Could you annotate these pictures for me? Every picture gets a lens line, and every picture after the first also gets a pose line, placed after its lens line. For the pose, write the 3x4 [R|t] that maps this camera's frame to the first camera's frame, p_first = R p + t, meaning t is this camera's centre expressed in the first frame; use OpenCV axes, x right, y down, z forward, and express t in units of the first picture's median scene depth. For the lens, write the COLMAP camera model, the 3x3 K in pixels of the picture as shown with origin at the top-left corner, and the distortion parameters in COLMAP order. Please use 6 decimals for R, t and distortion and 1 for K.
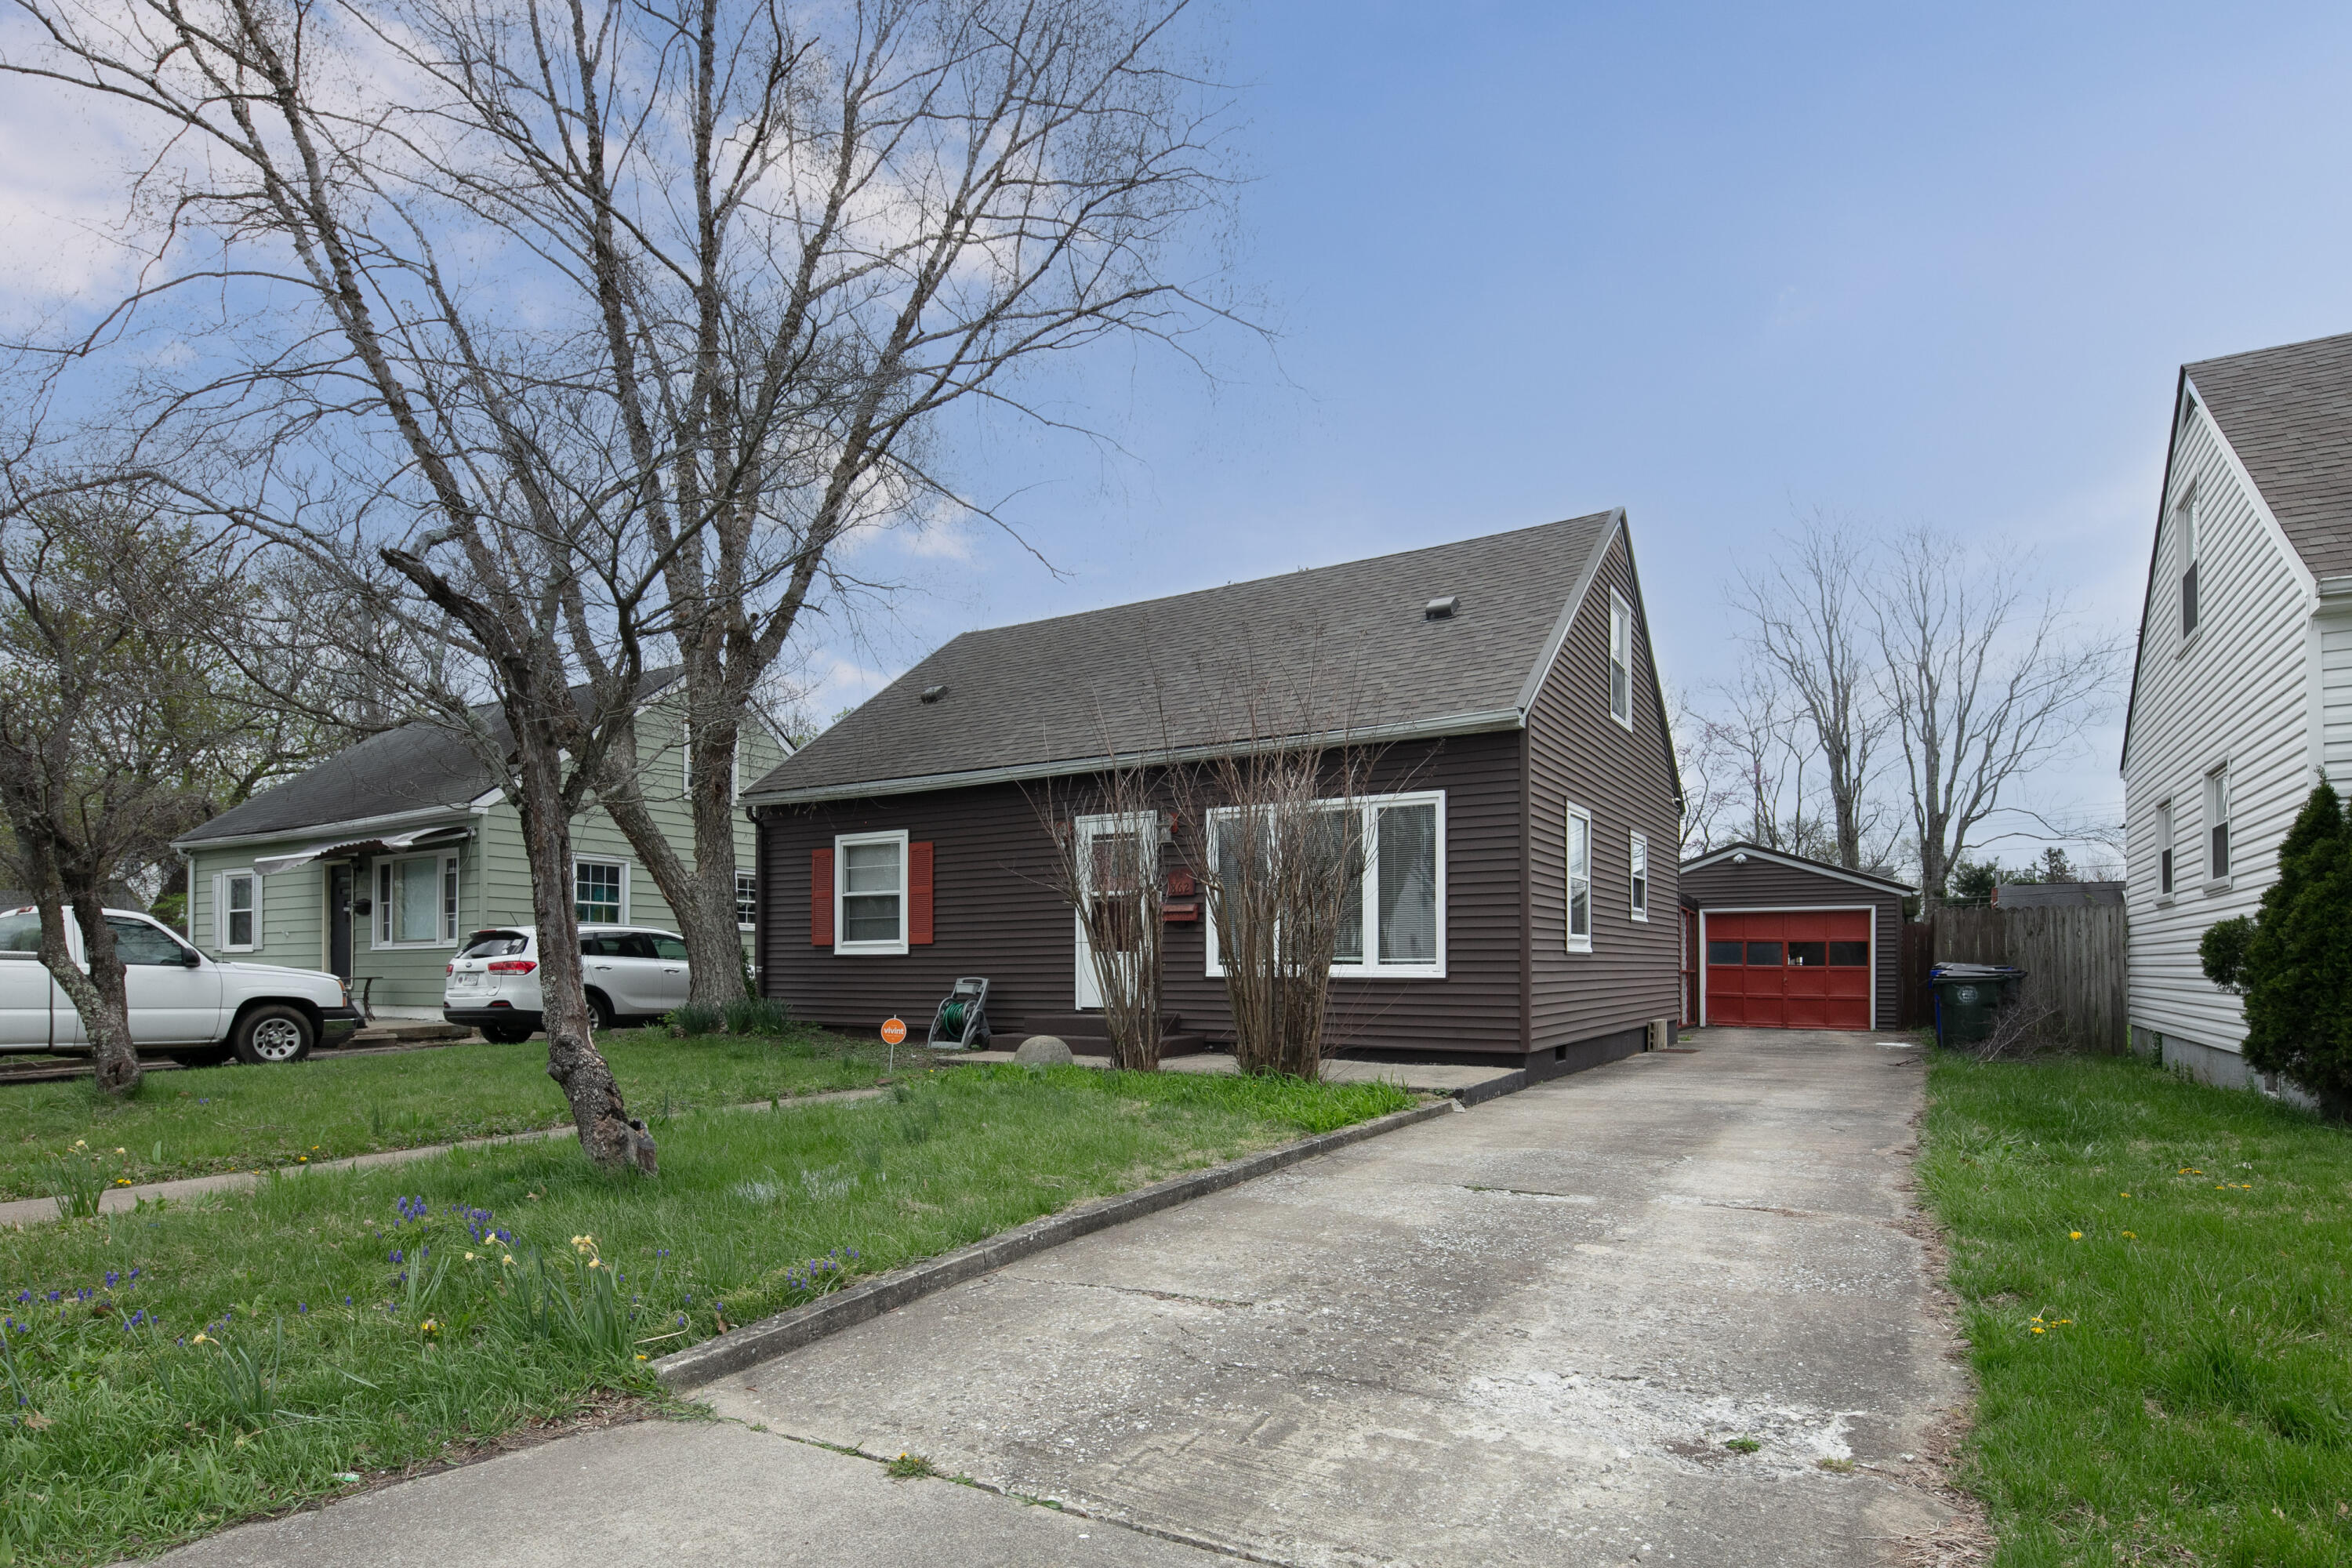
lens RADIAL K [[1230.1, 0, 1178.7], [0, 1230.1, 966.5], [0, 0, 1]] dist [-0.000347, 0.000057]
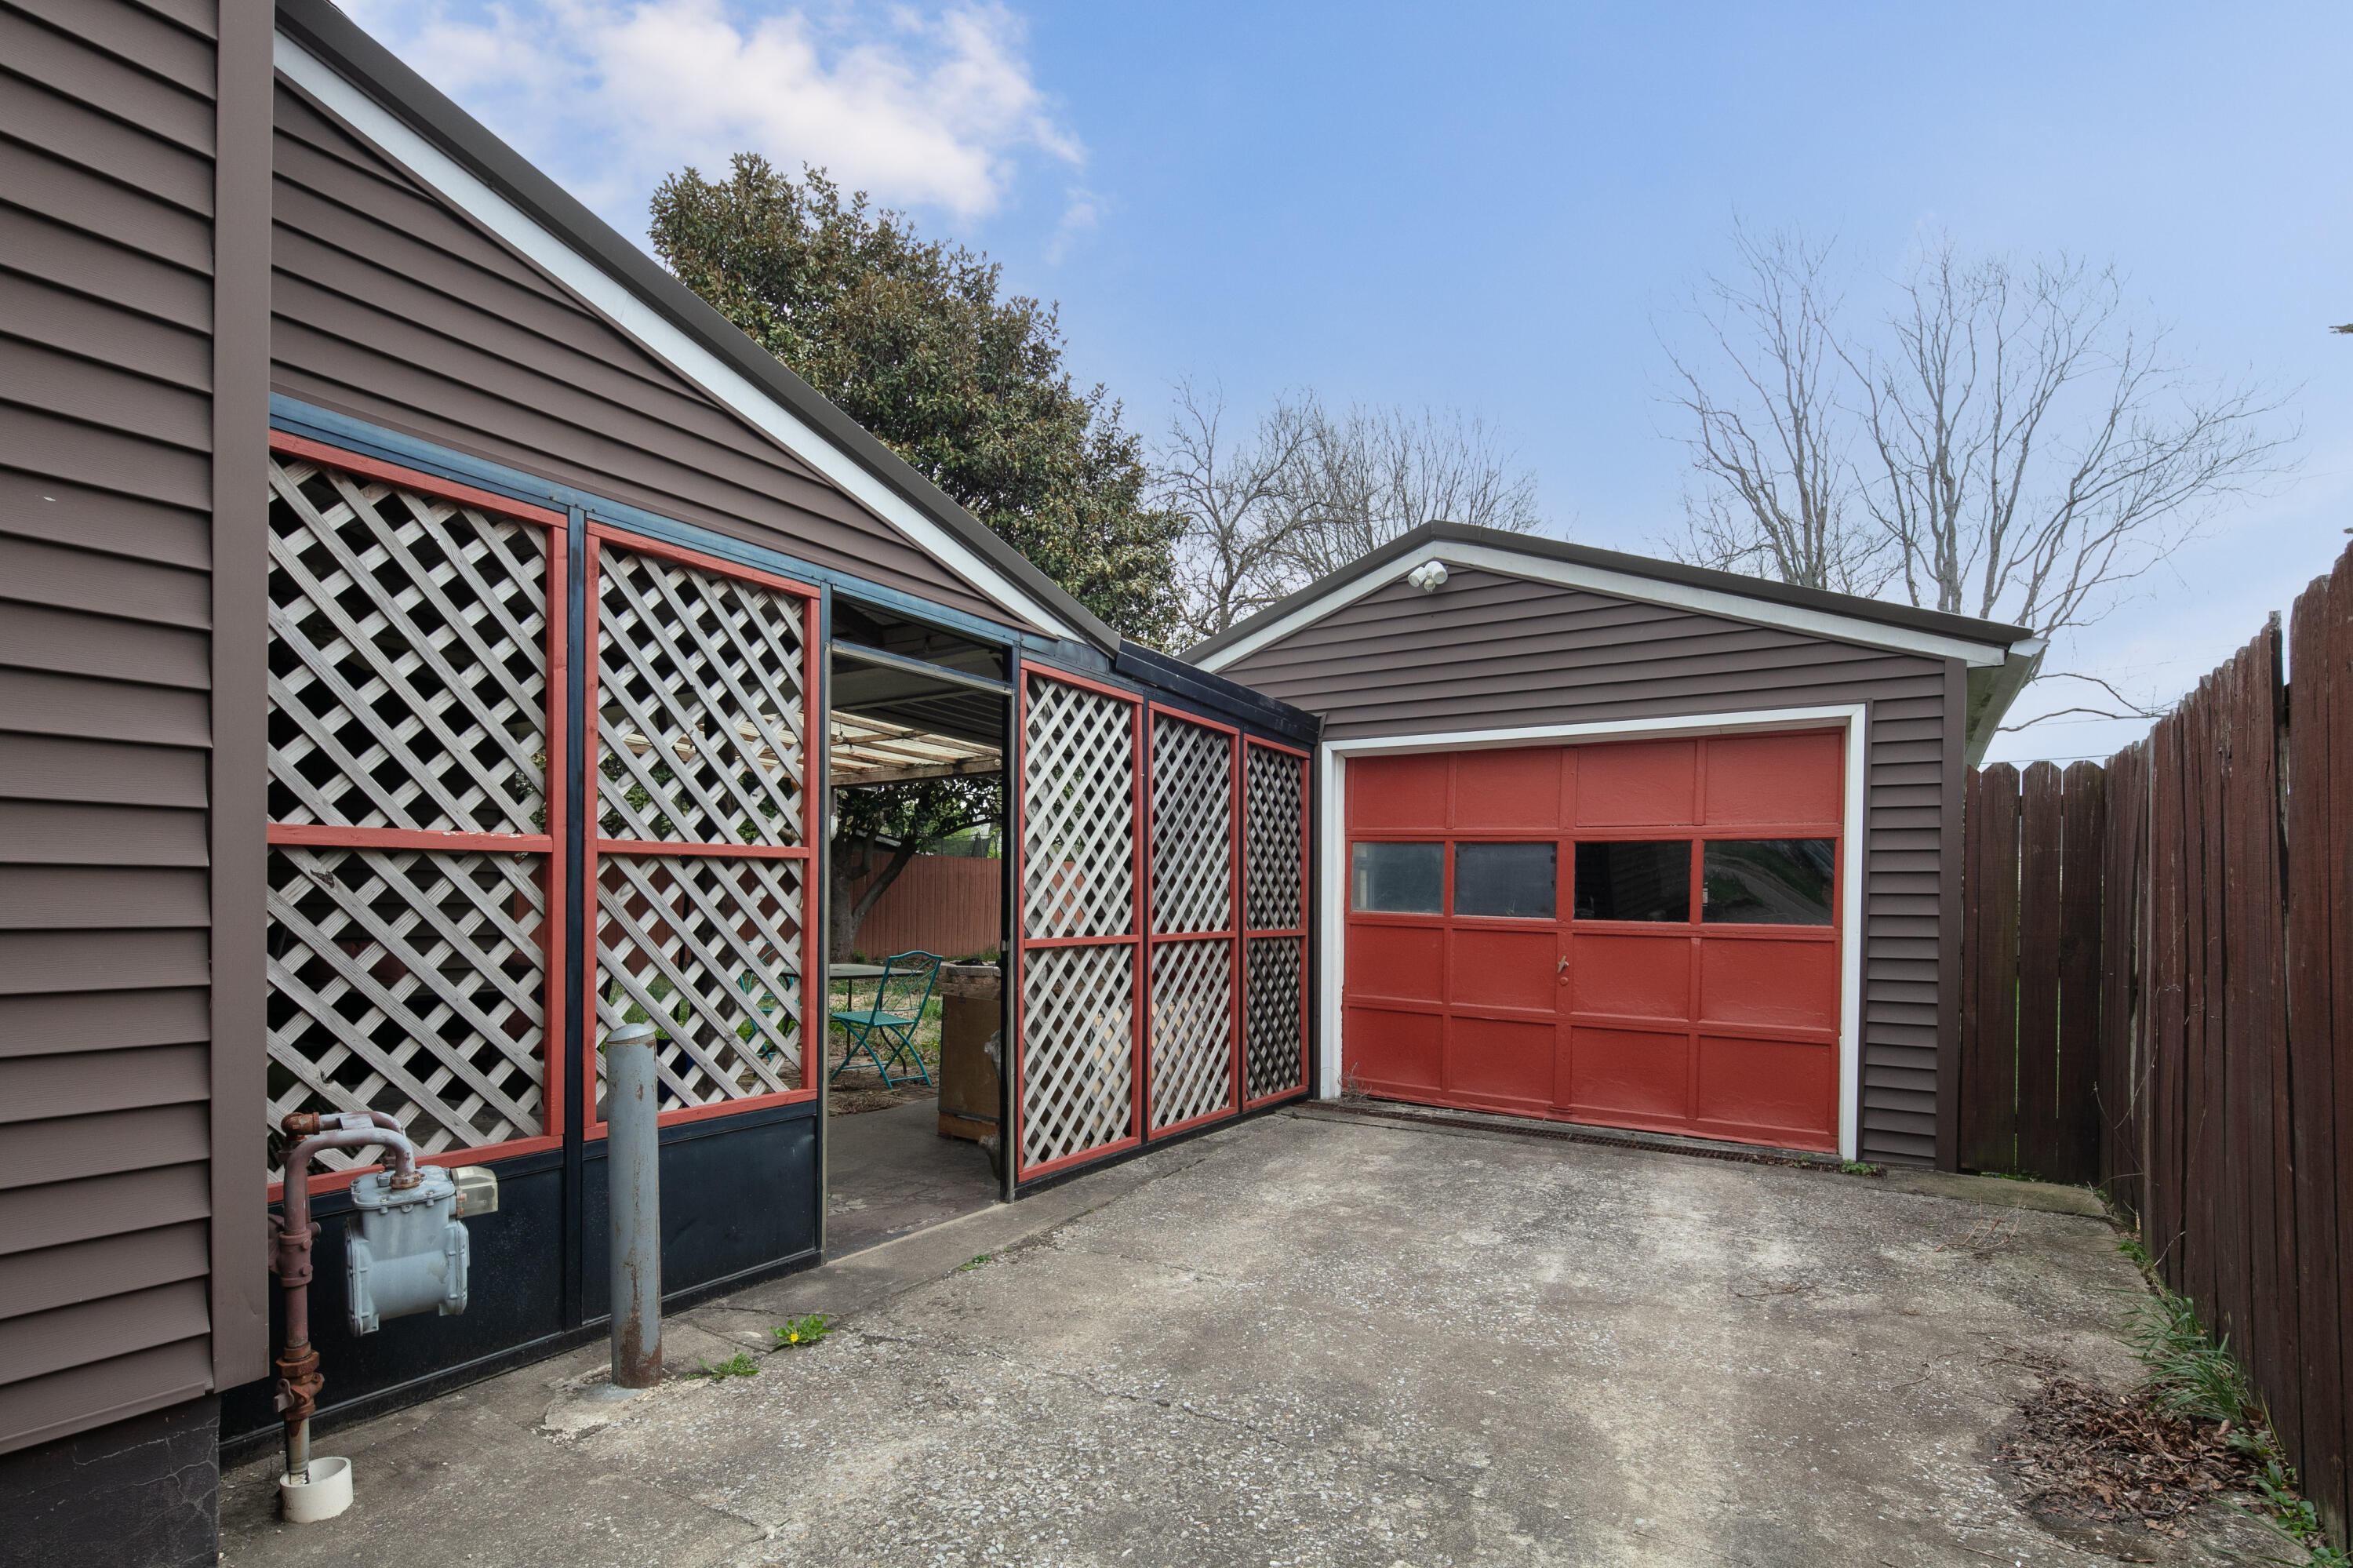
lens RADIAL K [[1143.2, 0, 1169.5], [0, 1143.2, 892.3], [0, 0, 1]] dist [0.000107, -0.000151]
pose [[0.999512, 0.006157, -0.030615, 0.279793], [-0.006338, 0.999963, -0.005820, -0.003142], [0.030578, 0.006011, 0.999514, 0.493867]]
